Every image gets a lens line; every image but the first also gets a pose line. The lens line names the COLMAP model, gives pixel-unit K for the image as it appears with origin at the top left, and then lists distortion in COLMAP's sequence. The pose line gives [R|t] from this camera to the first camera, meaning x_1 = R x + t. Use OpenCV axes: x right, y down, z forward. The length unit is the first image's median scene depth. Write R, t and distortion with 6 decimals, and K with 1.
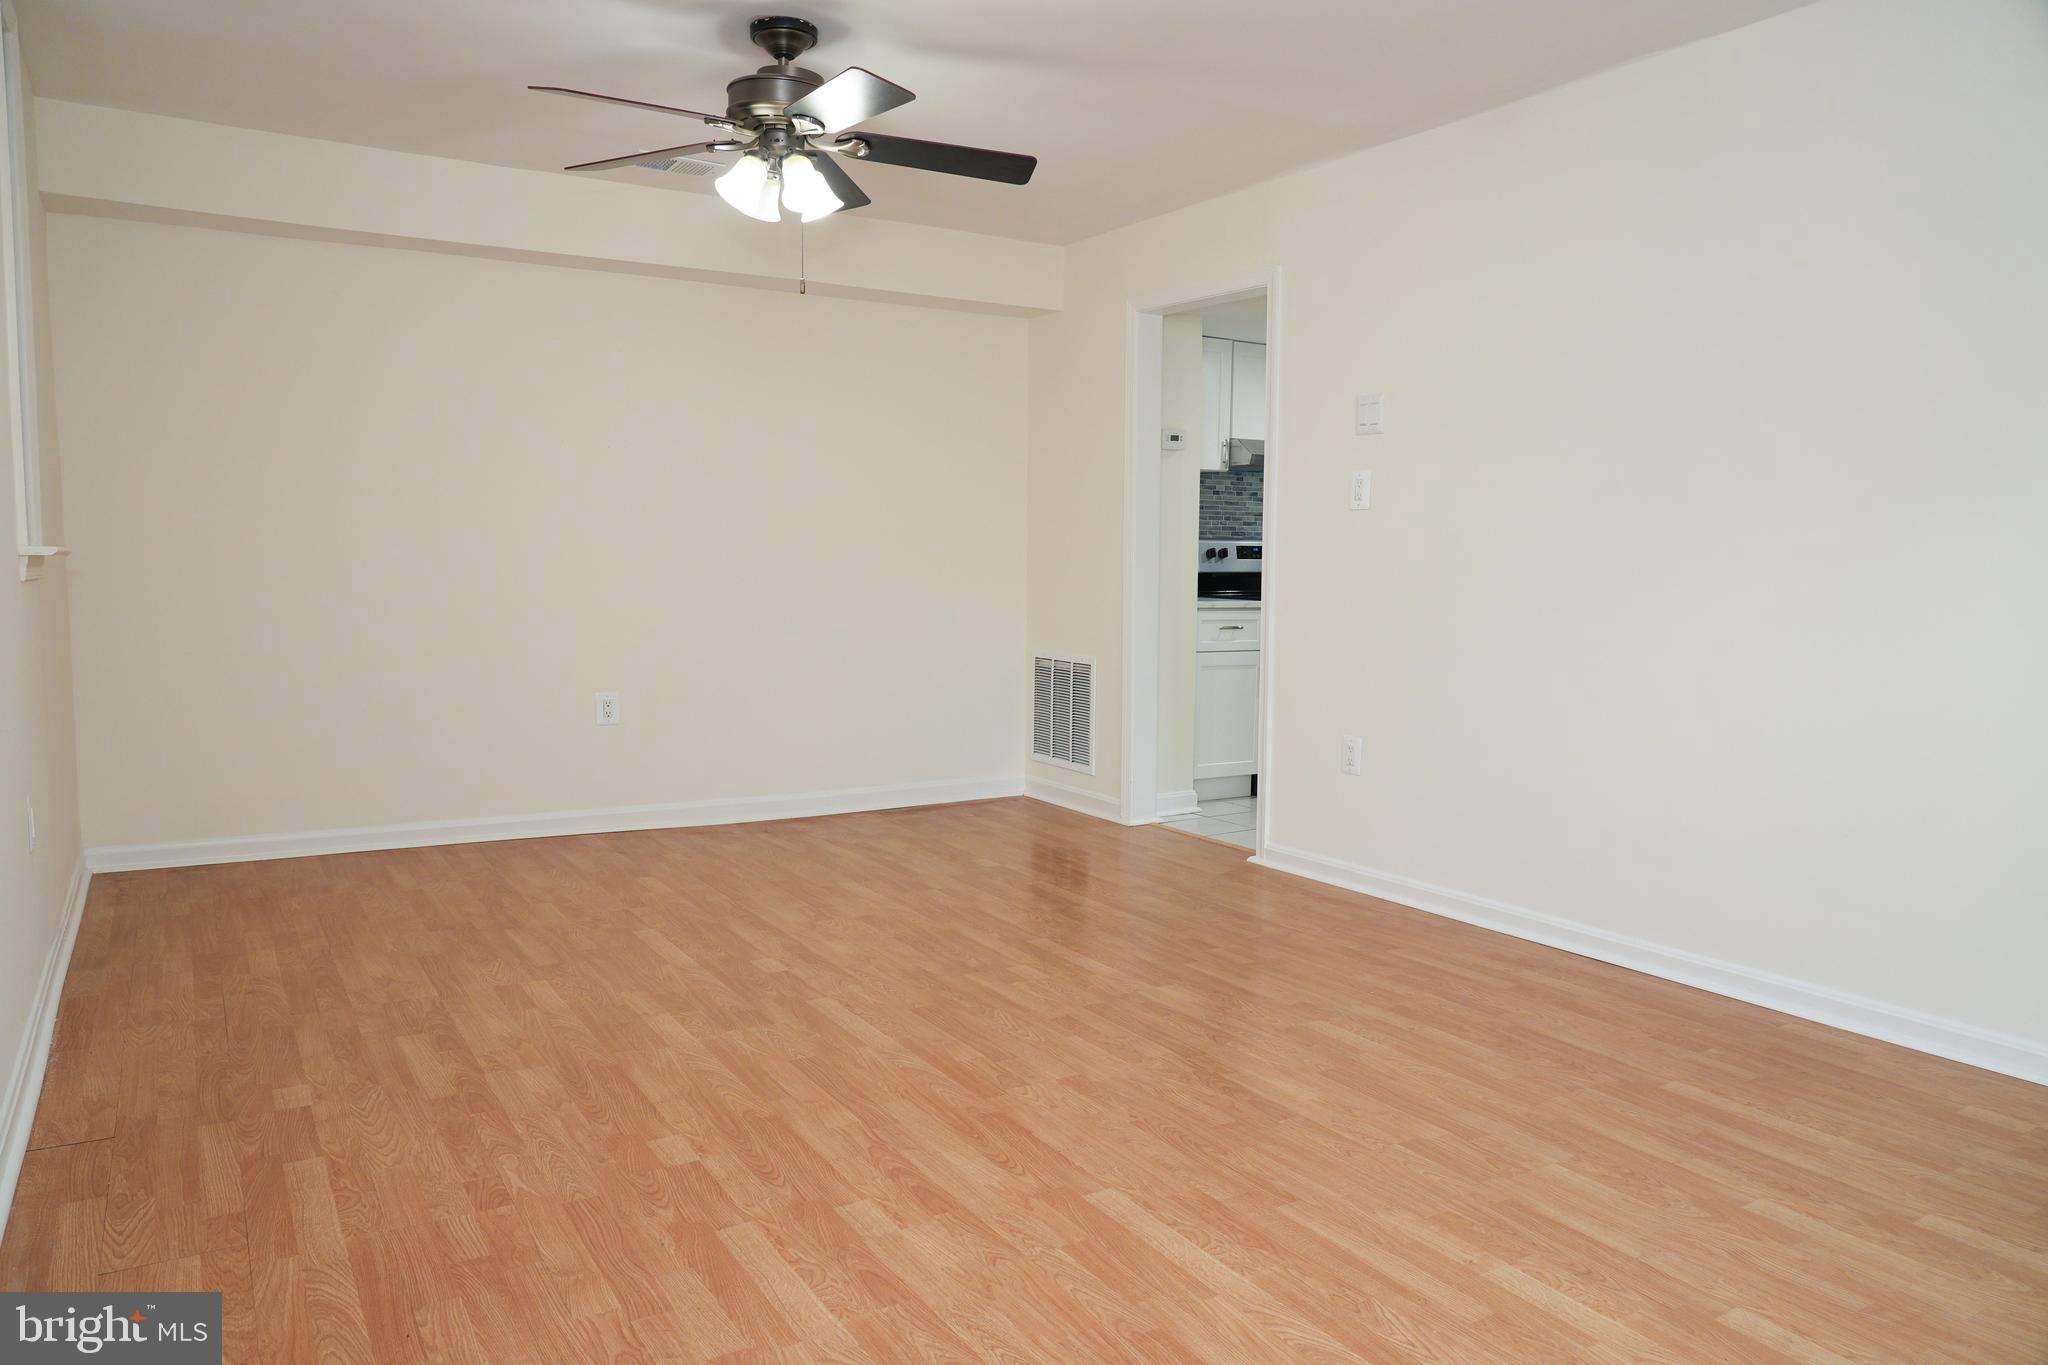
lens RADIAL K [[1368.7, 0, 1031.3], [0, 1368.7, 681.3], [0, 0, 1]] dist [-0.042175, 0.017656]
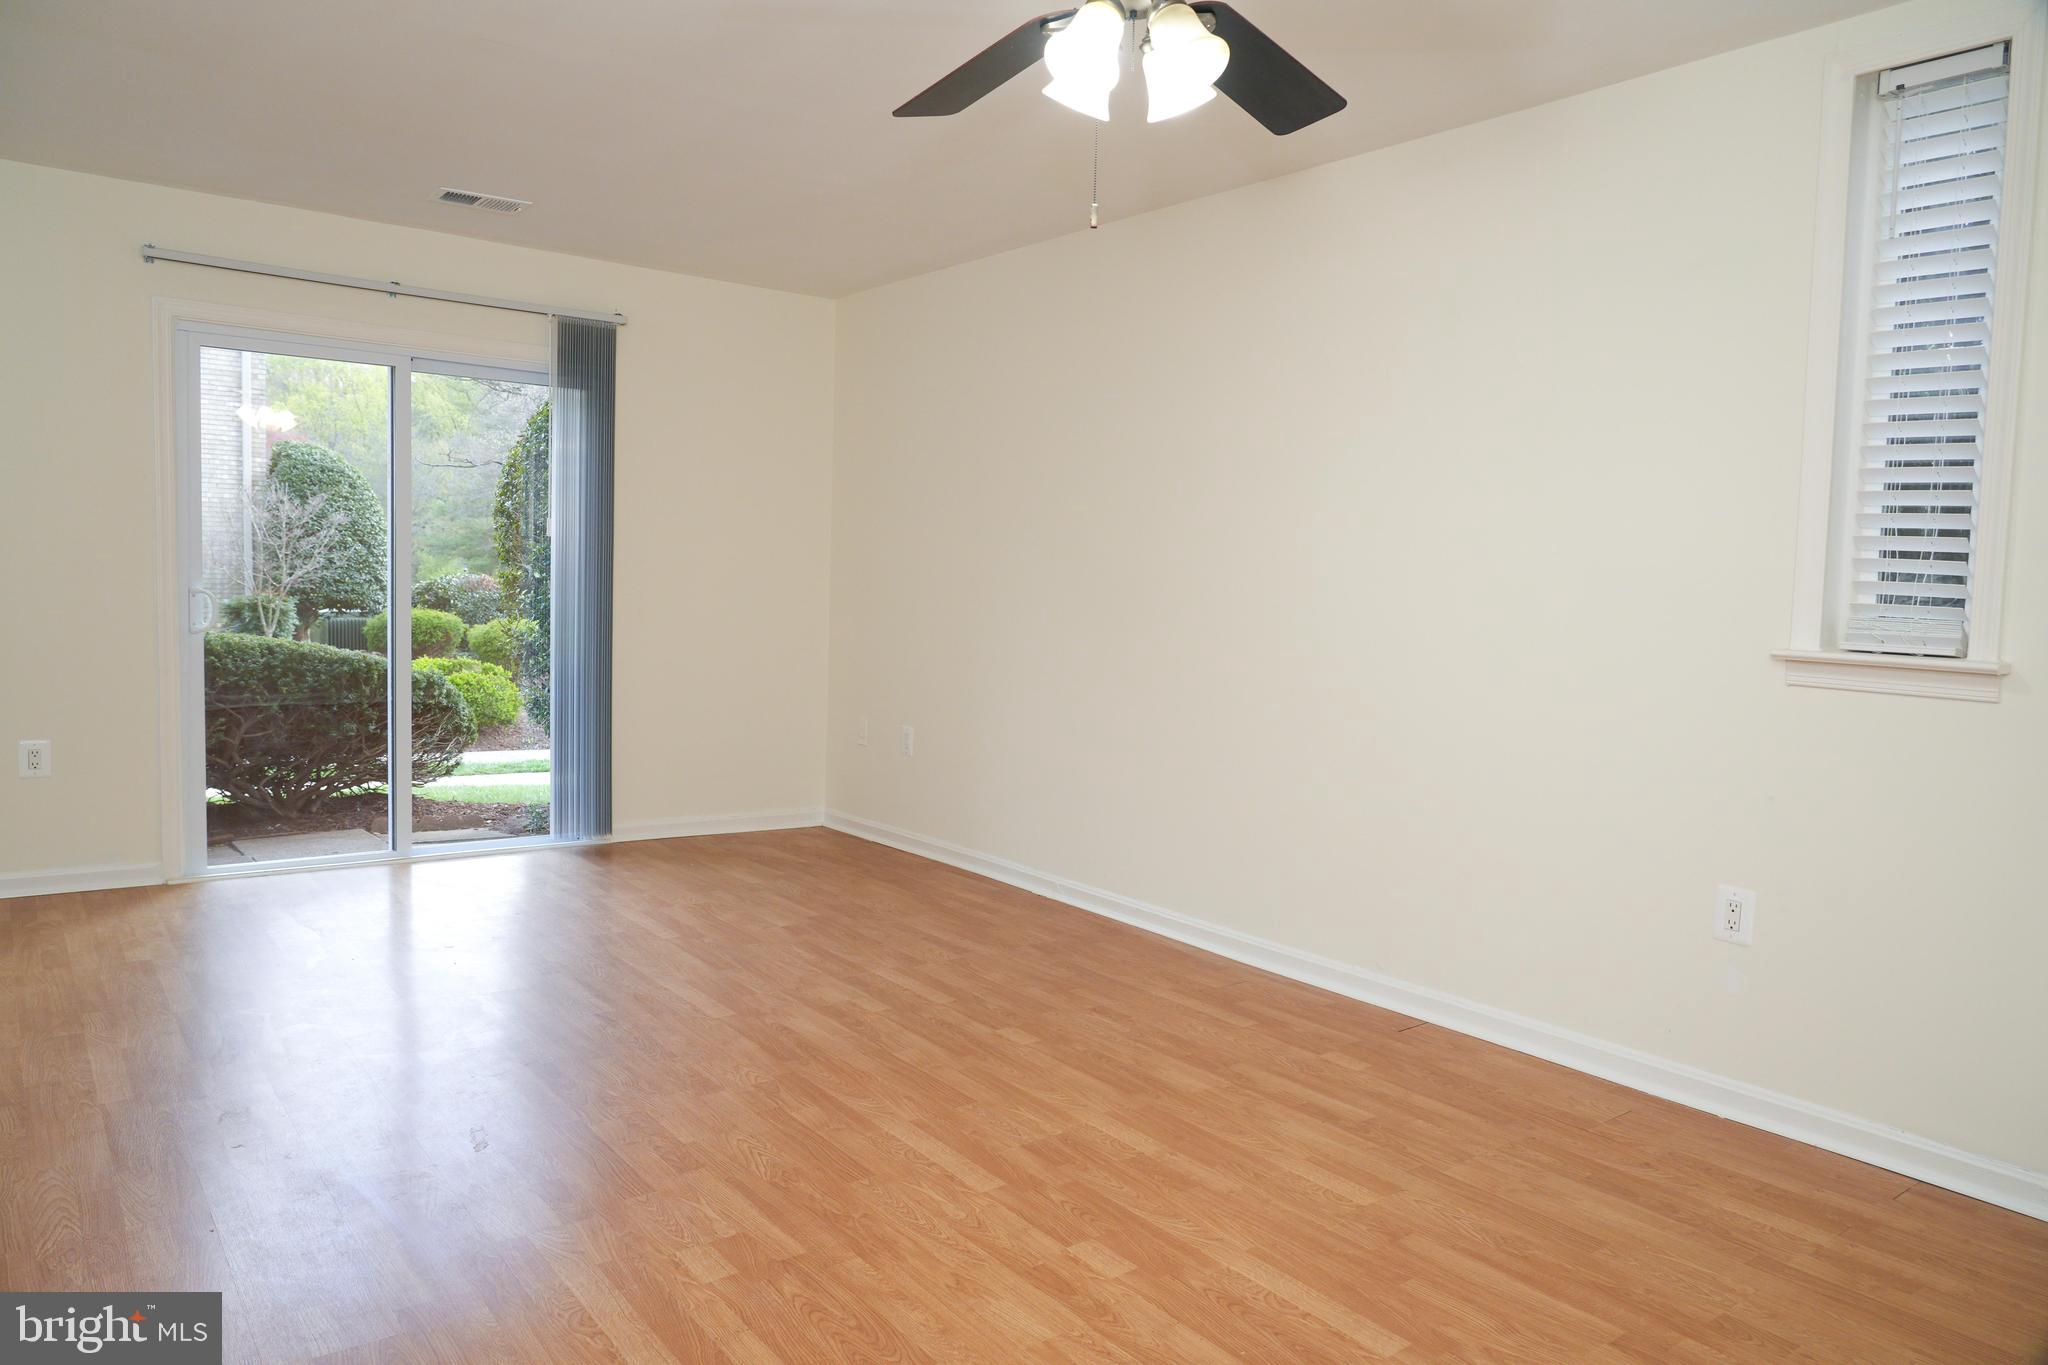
lens RADIAL K [[1365.8, 0, 1038.4], [0, 1365.8, 675.9], [0, 0, 1]] dist [-0.038459, 0.024057]
pose [[-0.993482, -0.040551, -0.106529, -0.093504], [-0.057154, 0.985823, 0.157754, -0.203843], [0.098622, 0.162815, -0.981715, 1.878561]]
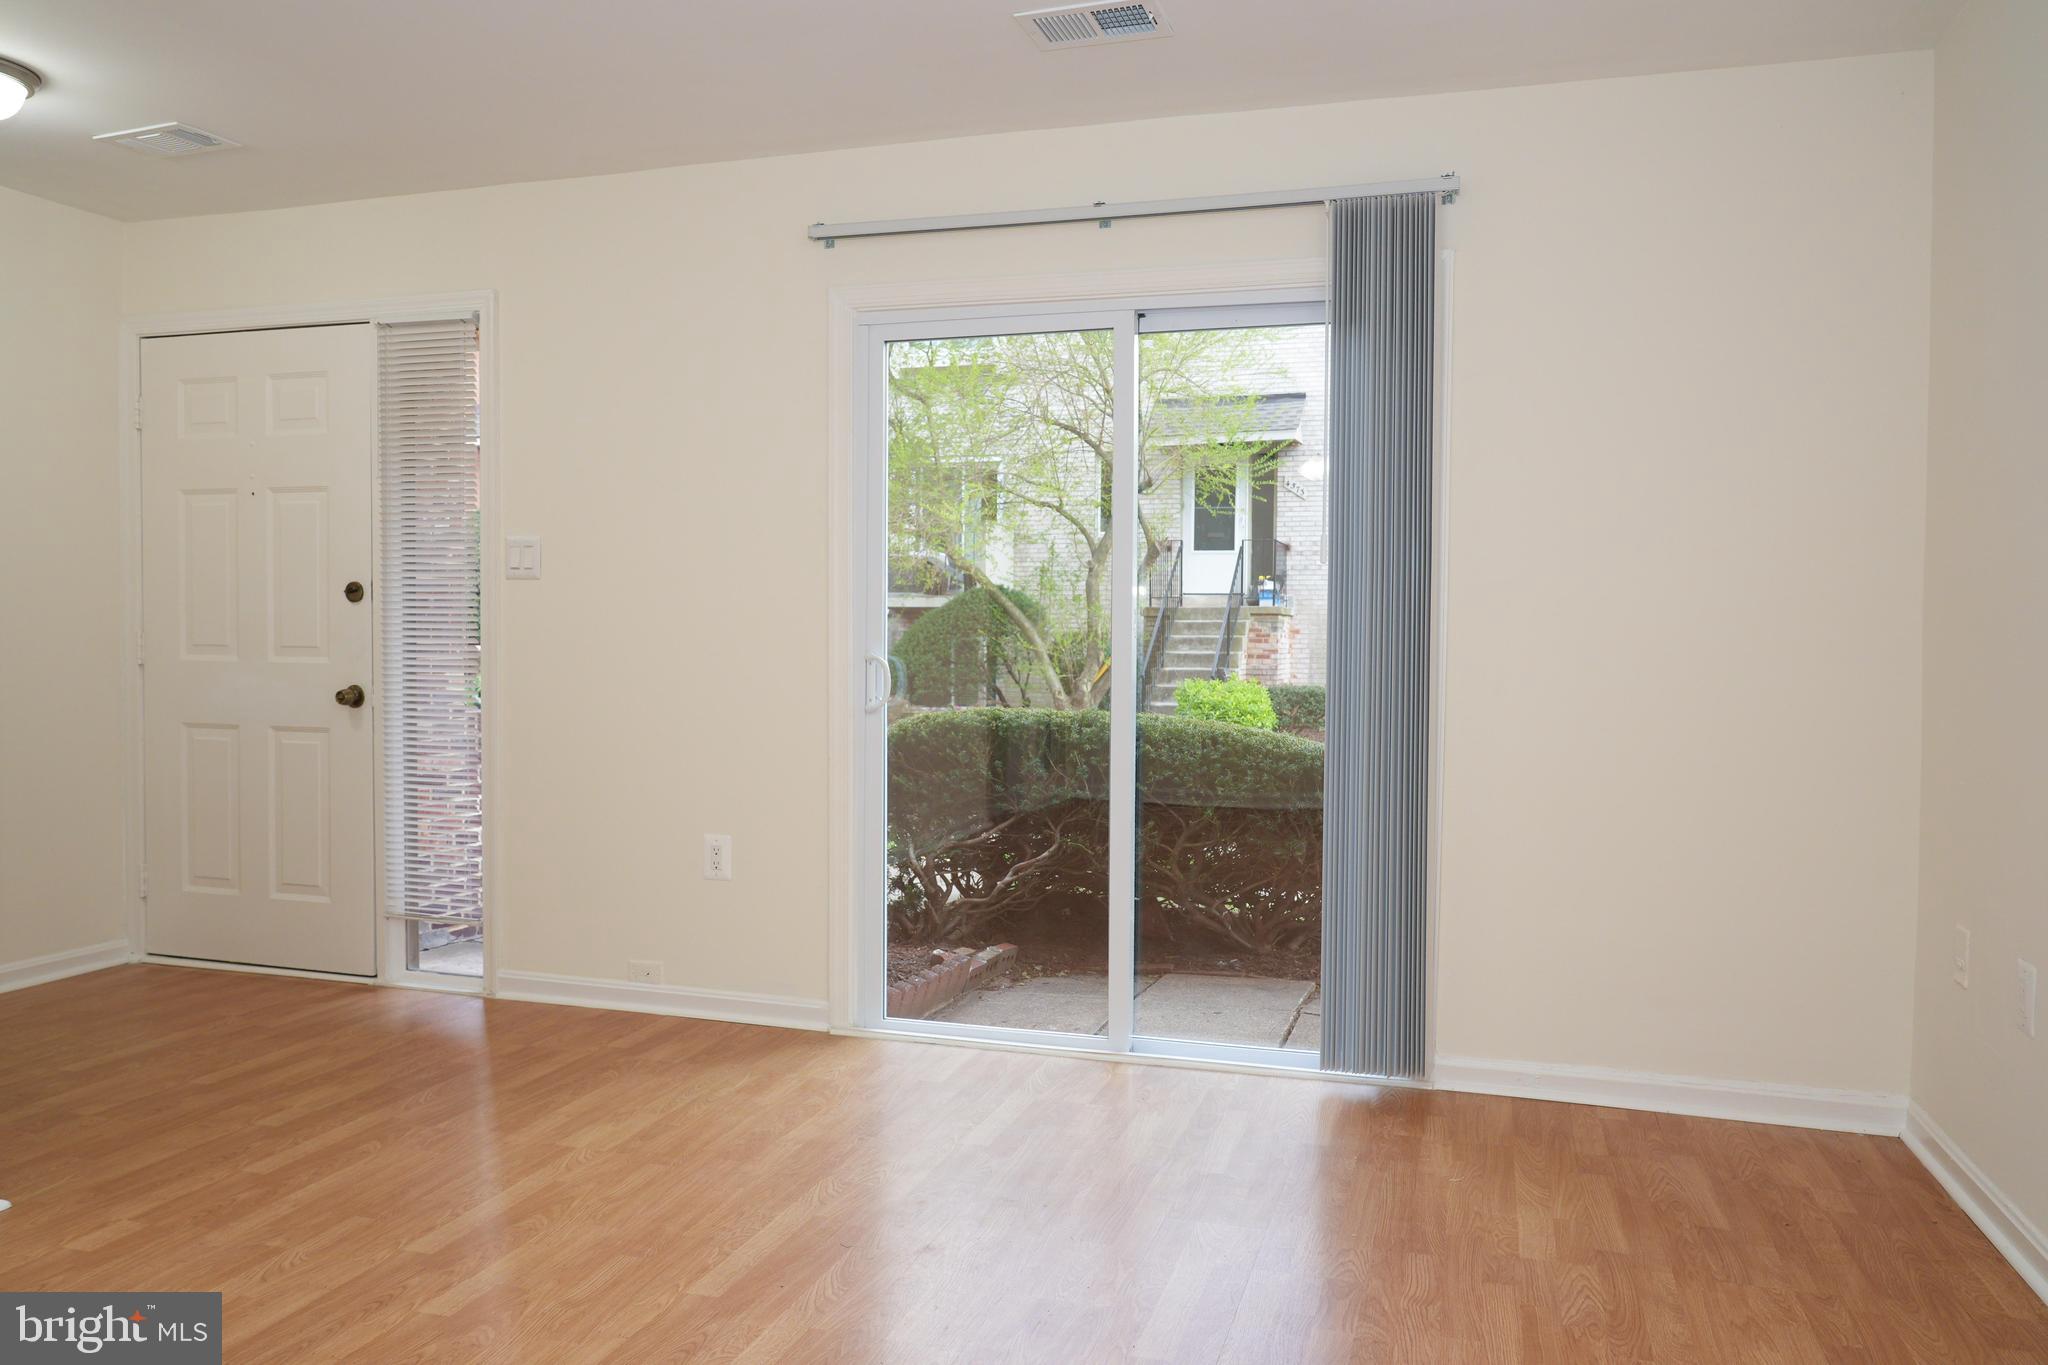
lens RADIAL K [[1445.3, 0, 1024.0], [0, 1445.3, 682.5], [0, 0, 1]] dist [-0.027020, 0.032309]
pose [[-0.647231, -0.040186, 0.761234, -0.363497], [0.052637, 0.993870, 0.097221, -0.096838], [-0.760475, 0.102993, -0.641148, 0.969688]]
